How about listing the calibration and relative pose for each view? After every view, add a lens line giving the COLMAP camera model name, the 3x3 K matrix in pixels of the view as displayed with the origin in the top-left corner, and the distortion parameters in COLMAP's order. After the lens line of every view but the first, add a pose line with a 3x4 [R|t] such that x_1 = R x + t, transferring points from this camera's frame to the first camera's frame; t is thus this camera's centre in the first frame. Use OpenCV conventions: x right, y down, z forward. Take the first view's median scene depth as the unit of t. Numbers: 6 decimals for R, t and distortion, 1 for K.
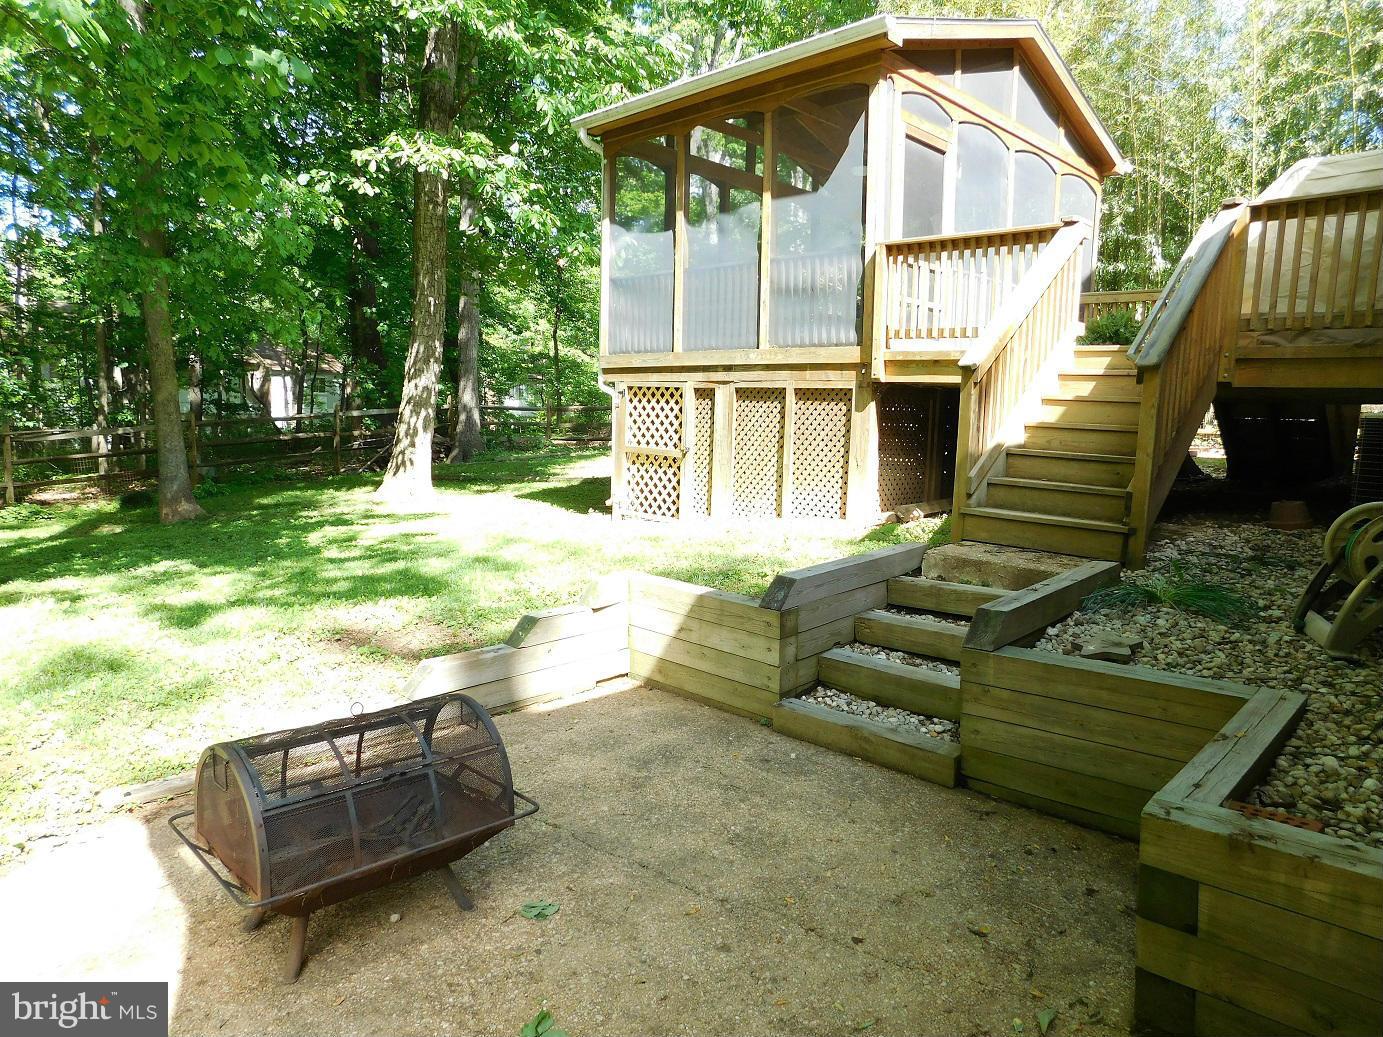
lens RADIAL K [[928.6, 0, 691.7], [0, 928.6, 519.2], [0, 0, 1]] dist [-0.009310, -0.001779]
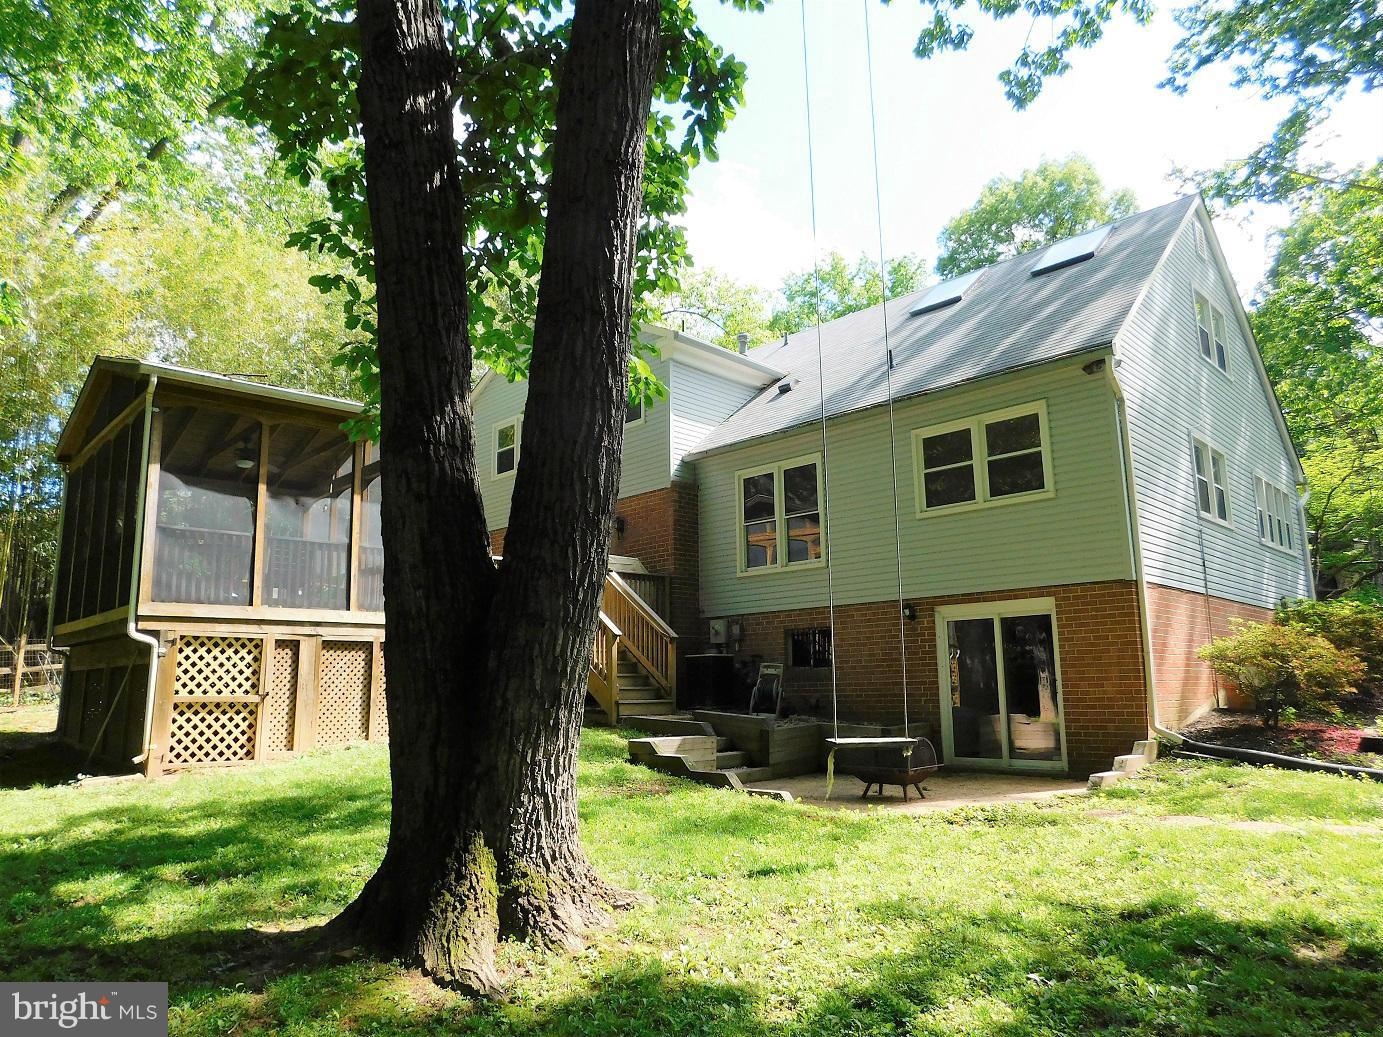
lens RADIAL K [[928.6, 0, 691.4], [0, 928.6, 520.0], [0, 0, 1]] dist [-0.009310, -0.001779]
pose [[0.094808, 0.147666, 0.984483, -1.061739], [0.127526, 0.978988, -0.159123, -0.038088], [-0.987294, 0.140634, 0.073984, 0.383824]]
